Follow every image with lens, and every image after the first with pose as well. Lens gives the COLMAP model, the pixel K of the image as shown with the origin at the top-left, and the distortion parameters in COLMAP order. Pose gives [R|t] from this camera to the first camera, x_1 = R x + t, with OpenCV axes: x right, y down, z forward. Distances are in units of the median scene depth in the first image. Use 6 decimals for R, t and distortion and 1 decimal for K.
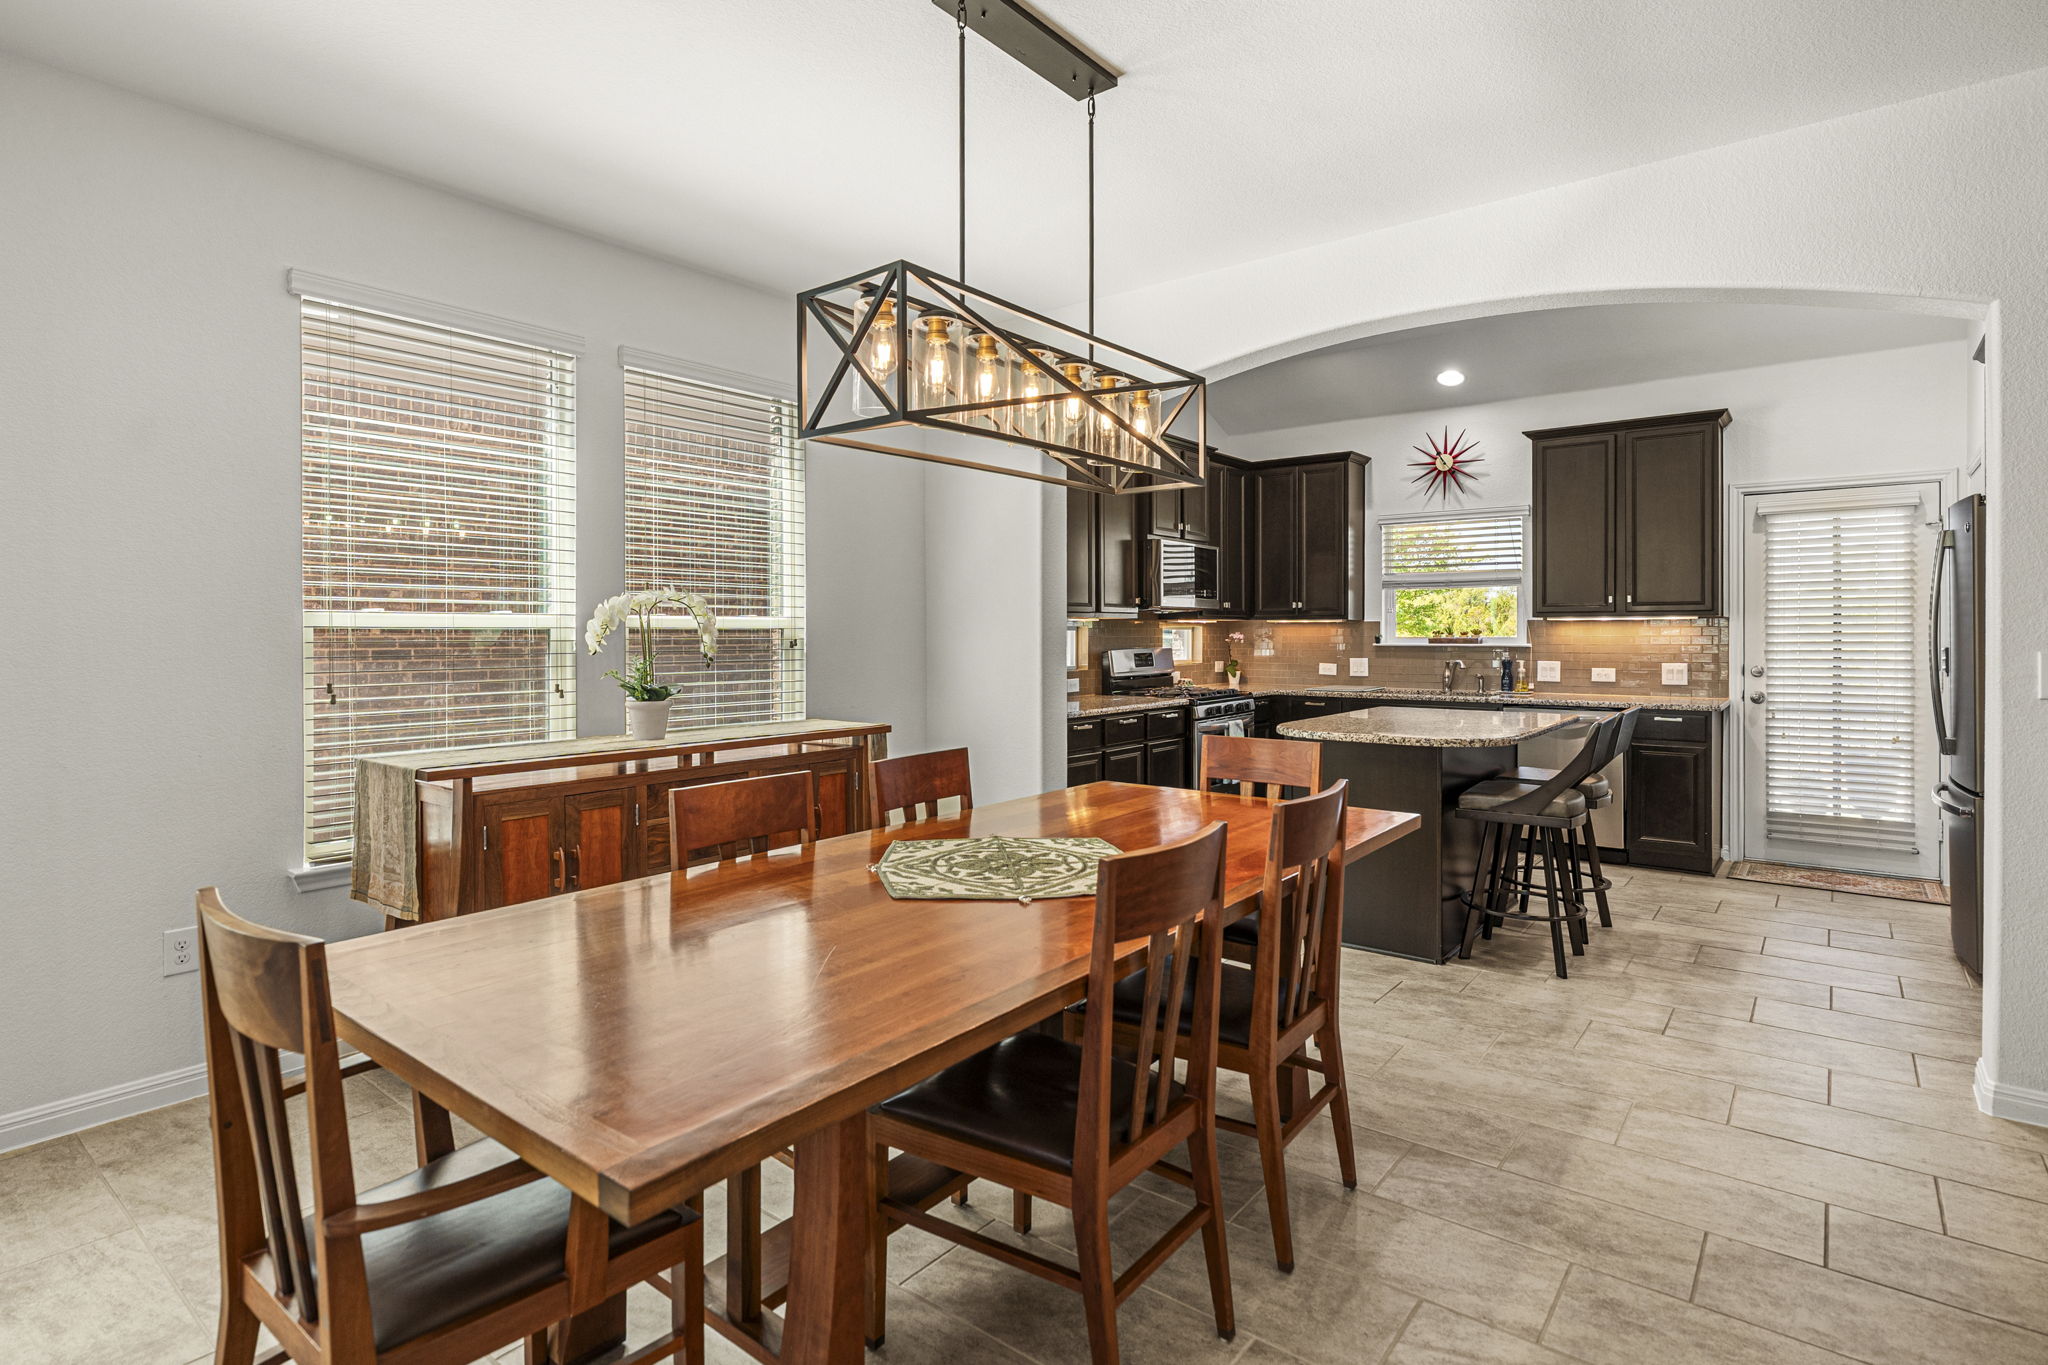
lens RADIAL K [[1035.8, 0, 994.5], [0, 1035.8, 633.0], [0, 0, 1]] dist [-0.002326, -0.000299]
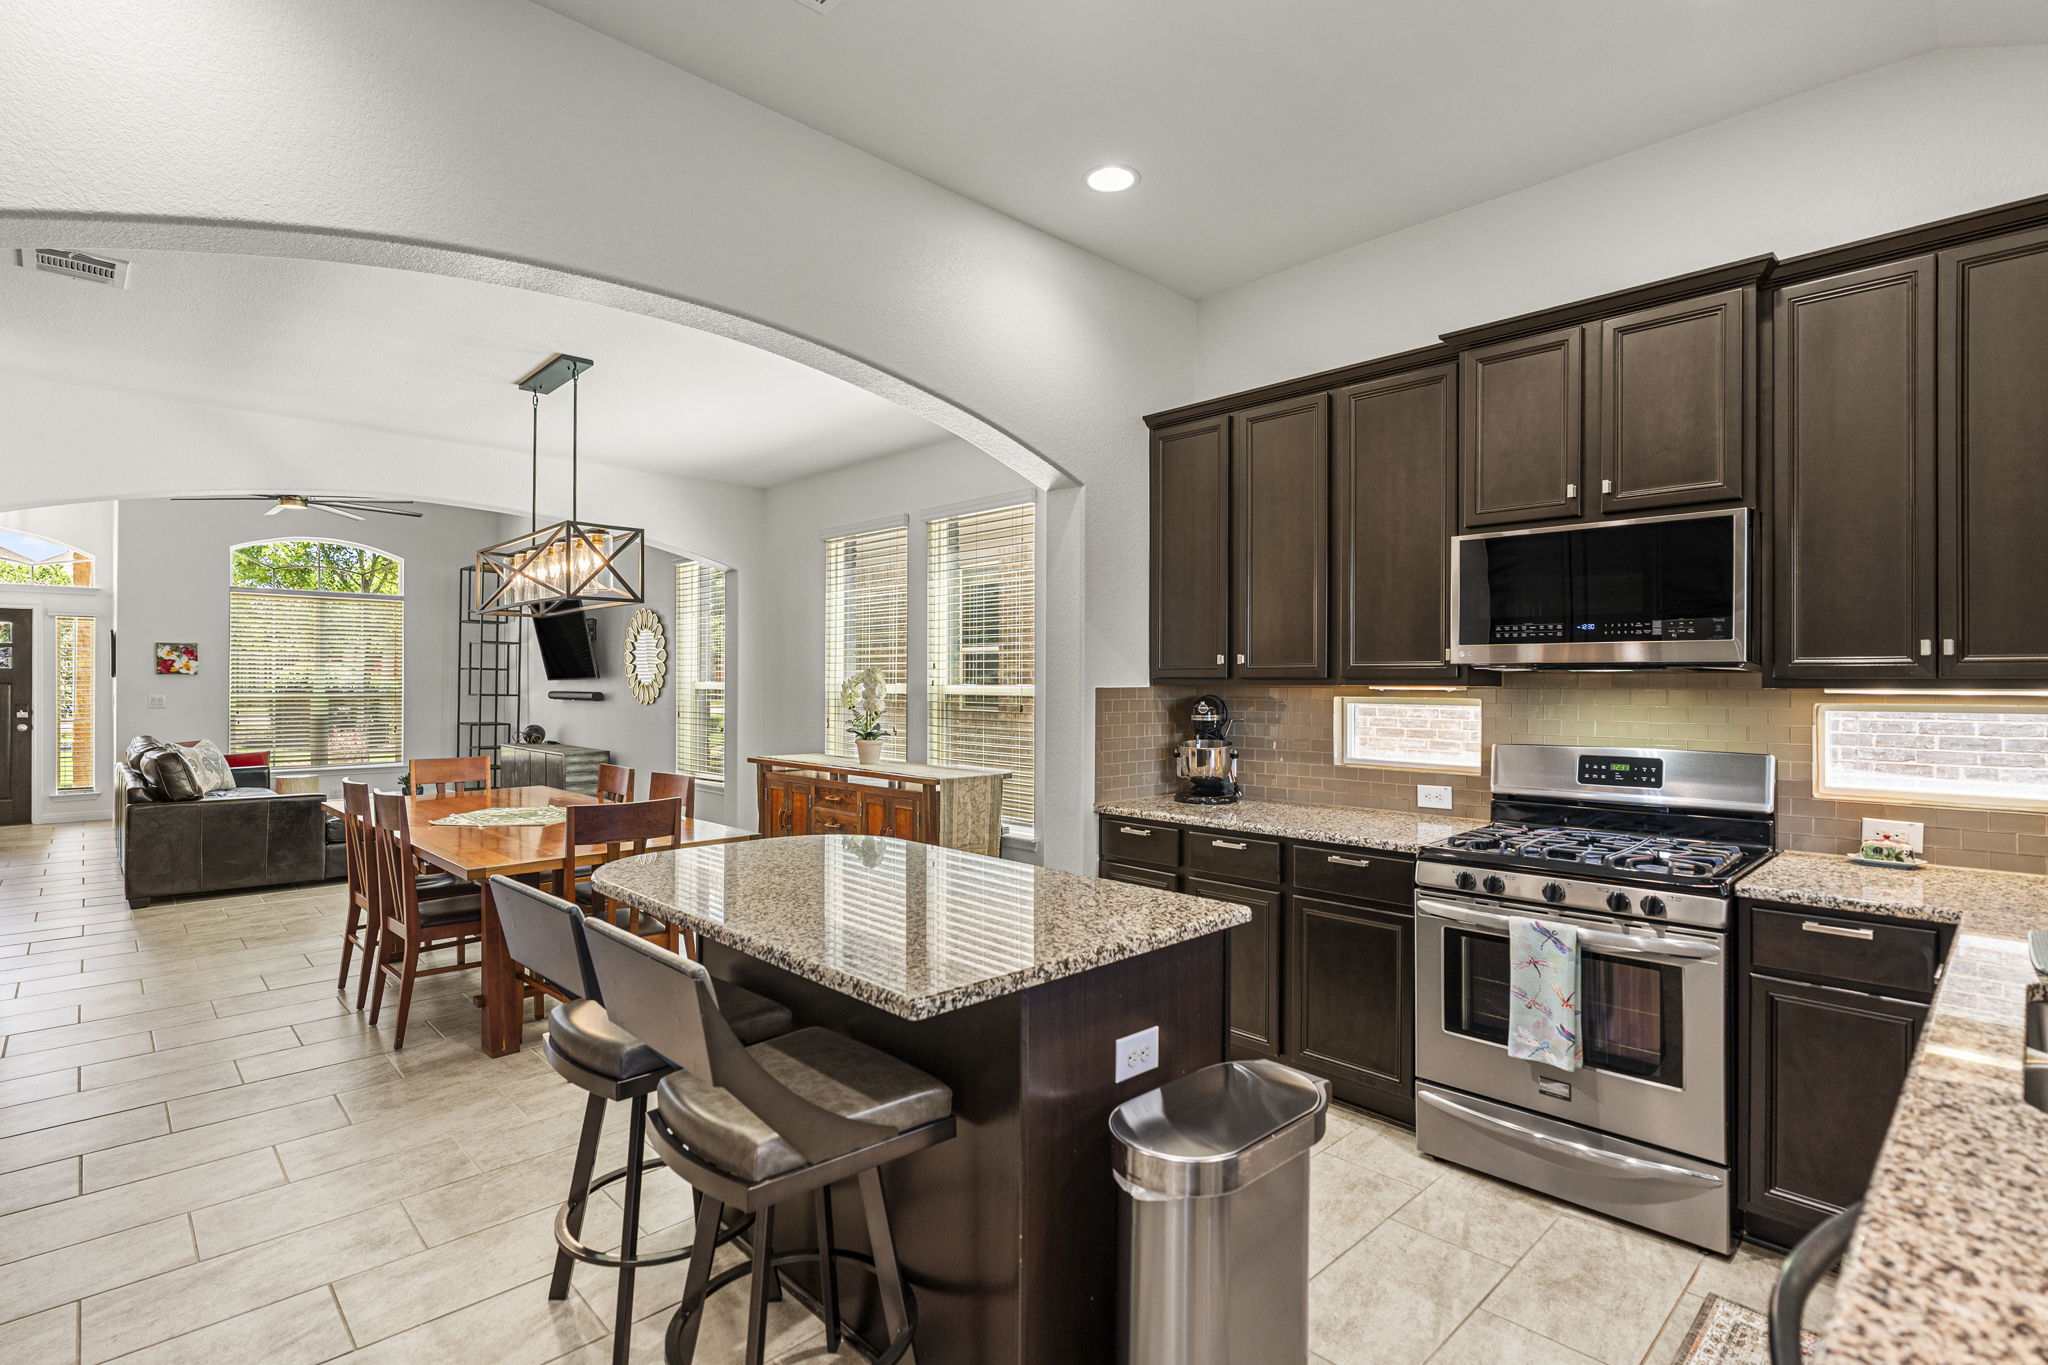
lens RADIAL K [[1035.8, 0, 1020.1], [0, 1035.8, 685.5], [0, 0, 1]] dist [-0.002326, -0.000299]
pose [[-0.153177, -0.002309, -0.988196, 0.726048], [-0.007475, 0.999971, -0.001178, -0.010647], [0.988170, 0.007206, -0.153190, 0.897795]]
